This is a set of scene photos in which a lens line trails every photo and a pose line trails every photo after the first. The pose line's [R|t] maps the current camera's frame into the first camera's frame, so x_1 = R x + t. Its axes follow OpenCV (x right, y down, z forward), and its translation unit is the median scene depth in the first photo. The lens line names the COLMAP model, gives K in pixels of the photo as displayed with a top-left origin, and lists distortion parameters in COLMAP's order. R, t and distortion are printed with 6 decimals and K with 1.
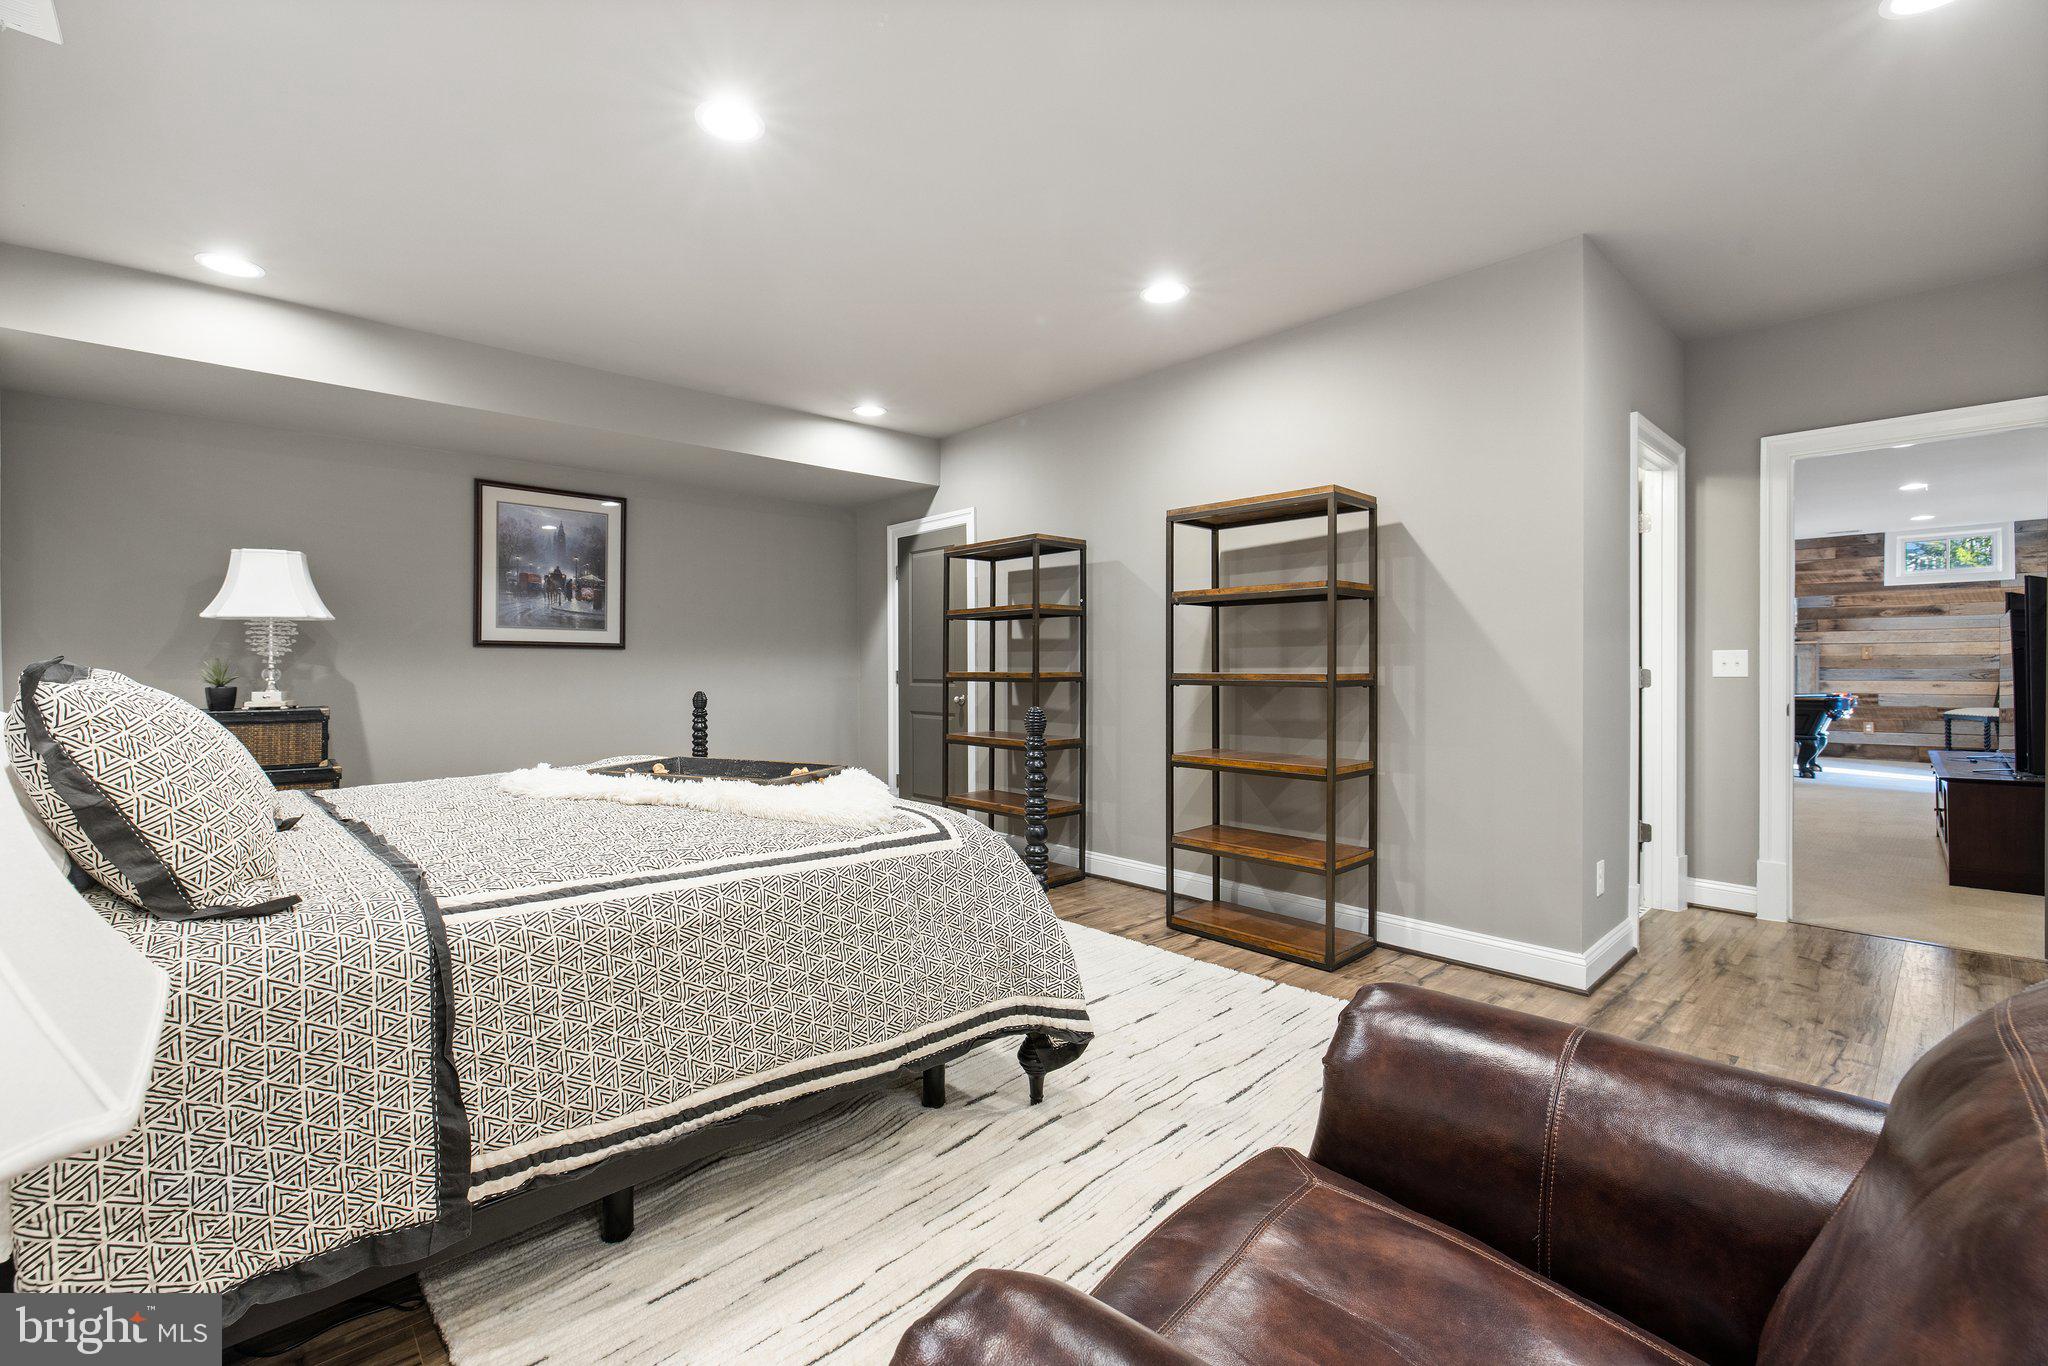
lens RADIAL K [[846.1, 0, 1016.3], [0, 846.1, 665.9], [0, 0, 1]] dist [-0.000379, -0.000149]
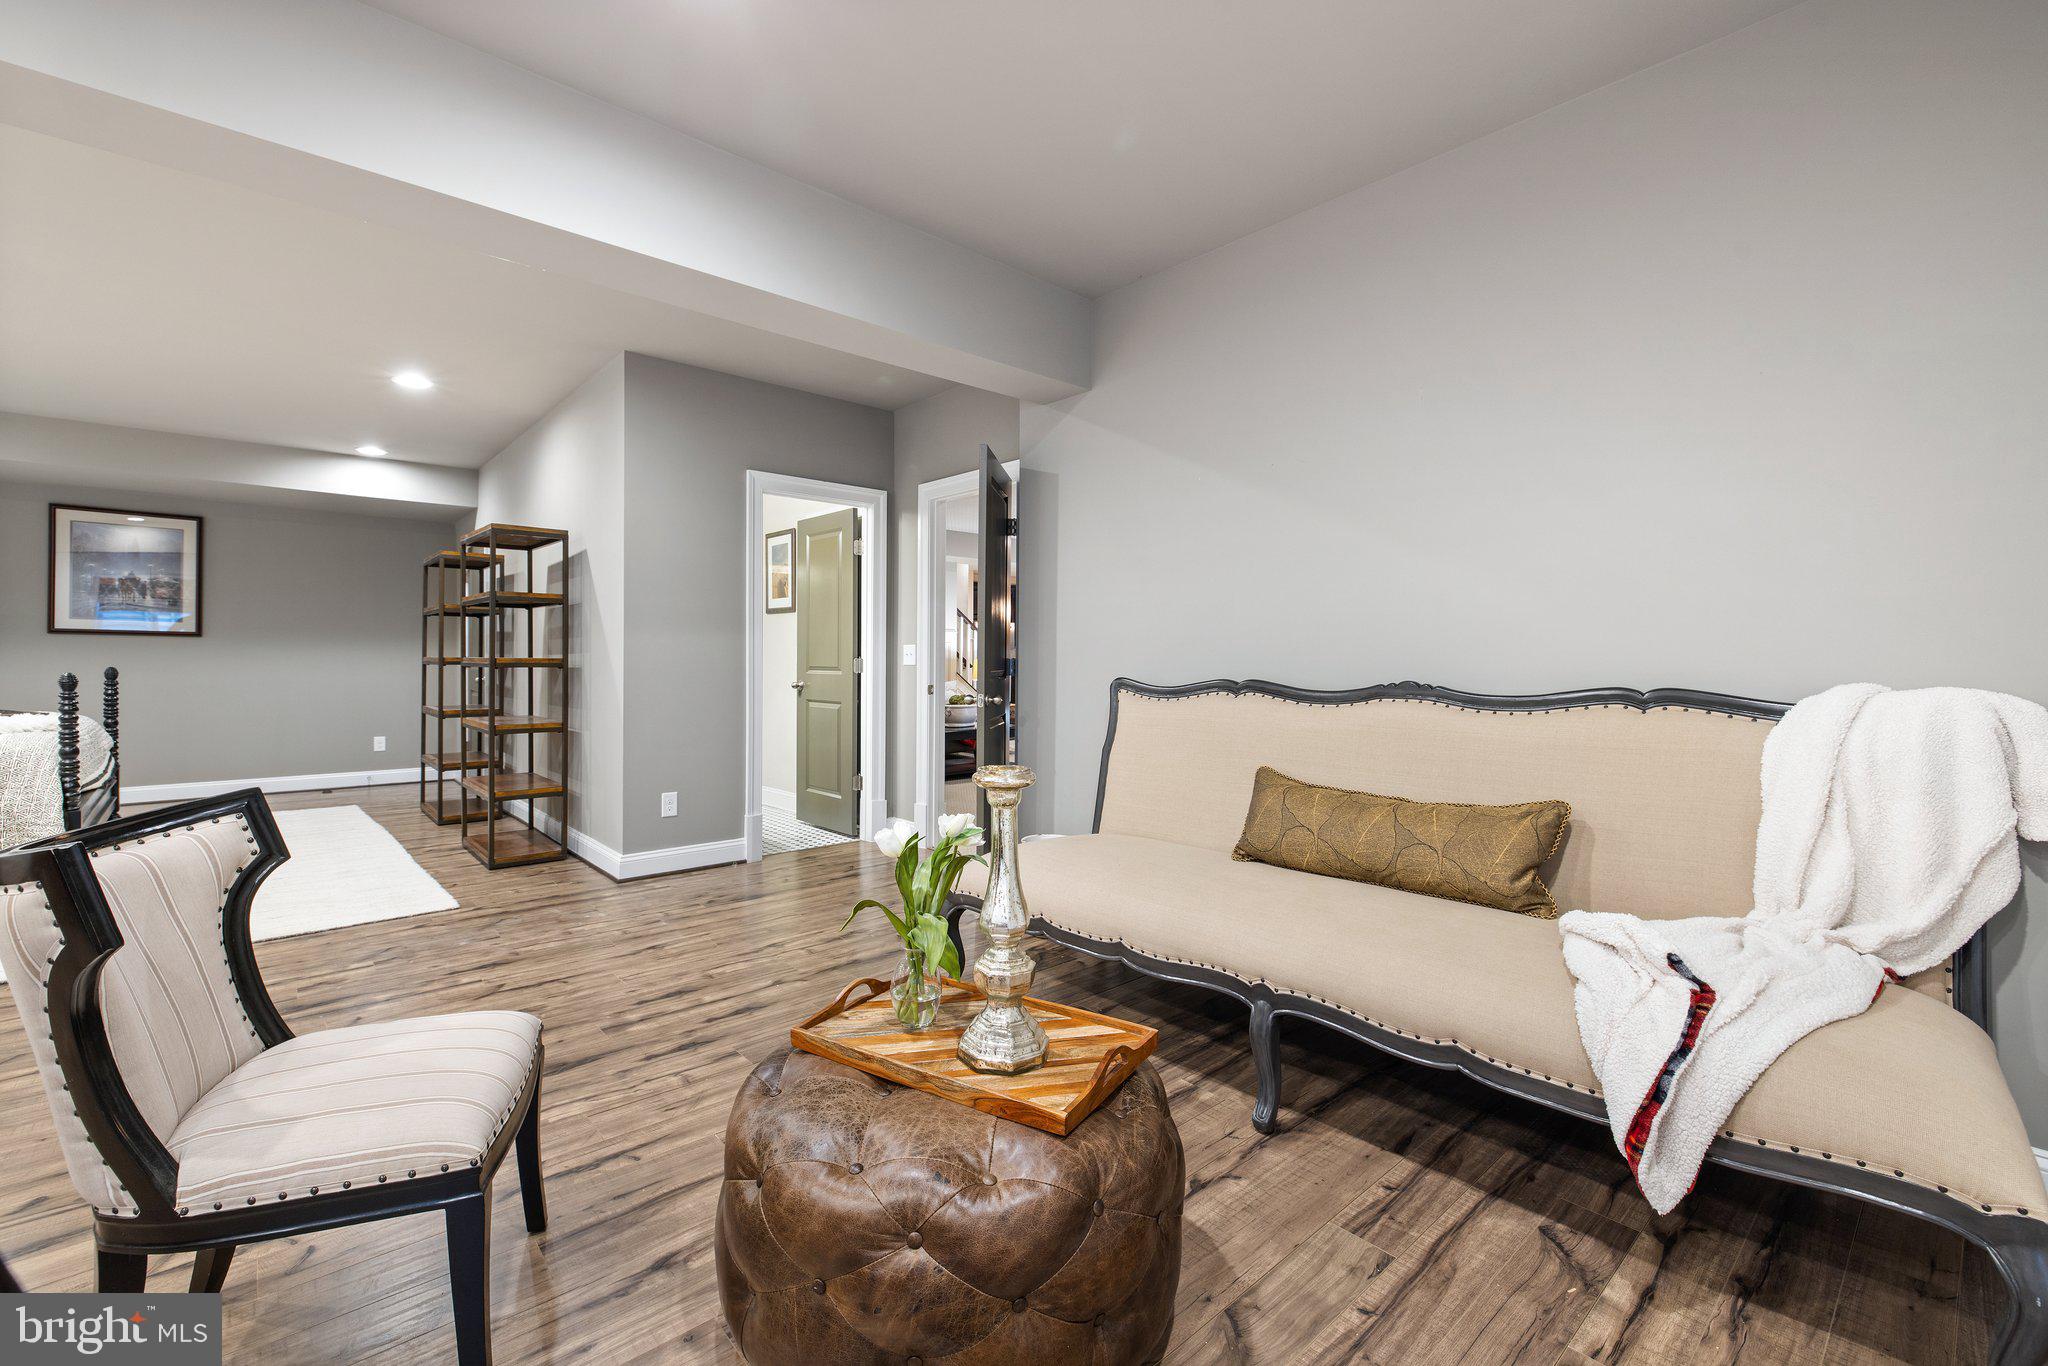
lens RADIAL K [[865.0, 0, 1007.1], [0, 865.0, 651.2], [0, 0, 1]] dist [0.001696, -0.000060]
pose [[0.999869, 0.008394, -0.013845, 1.095255], [-0.008500, 0.999935, -0.007606, 0.002832], [0.013780, 0.007723, 0.999875, -0.396738]]
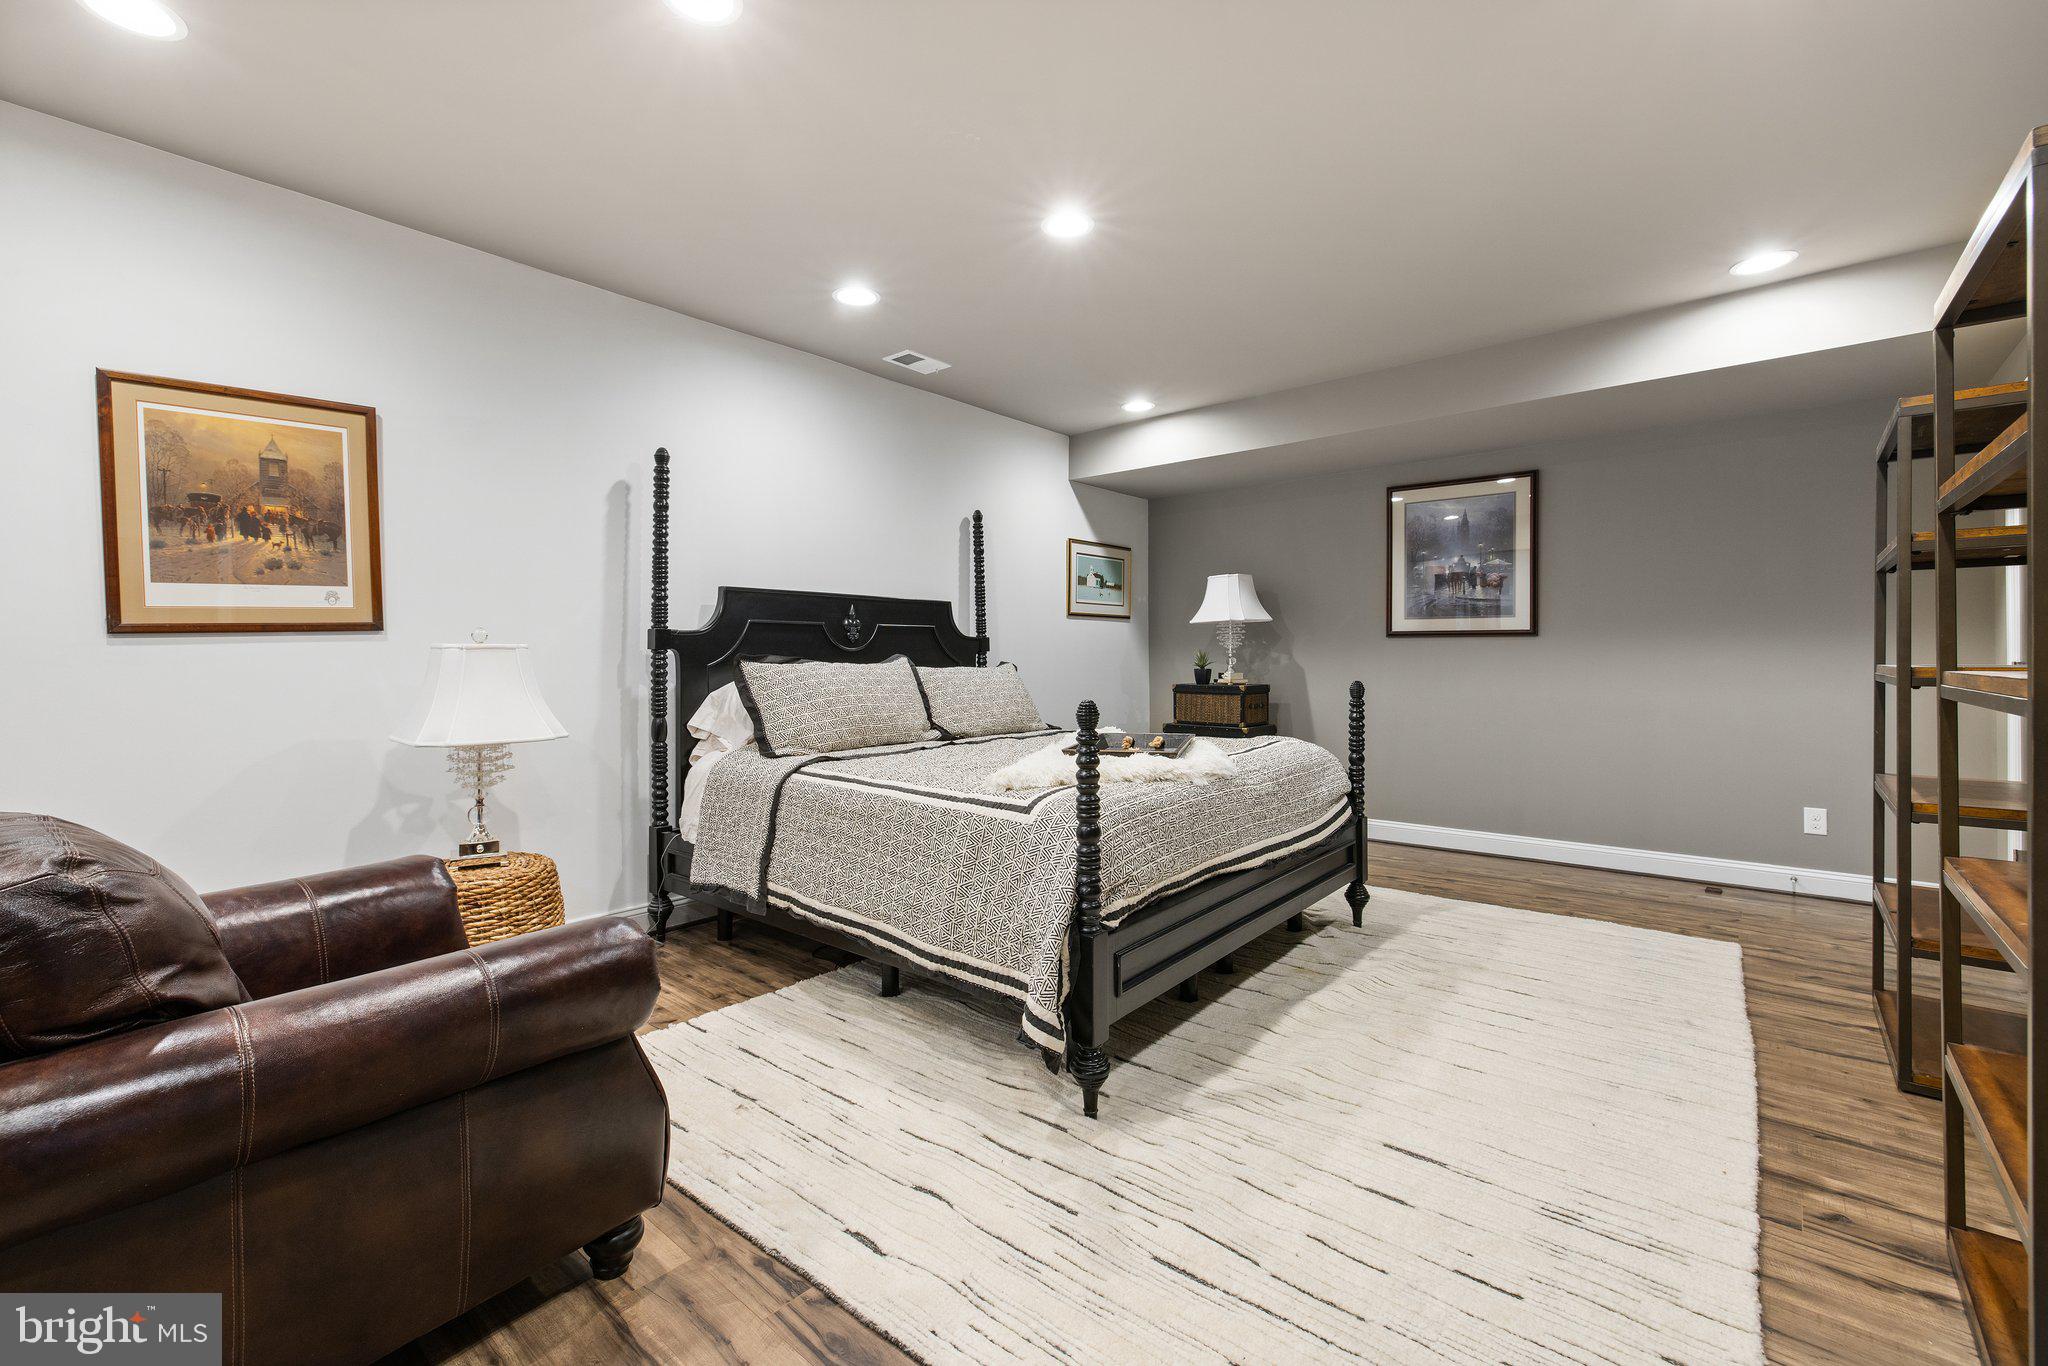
lens RADIAL K [[870.5, 0, 1014.0], [0, 870.5, 664.0], [0, 0, 1]] dist [0.009099, -0.000165]
pose [[0.124457, 0.009943, -0.992175, 0.578934], [0.002672, 0.999943, 0.010356, -0.000948], [0.992221, -0.003940, 0.124423, 0.470236]]
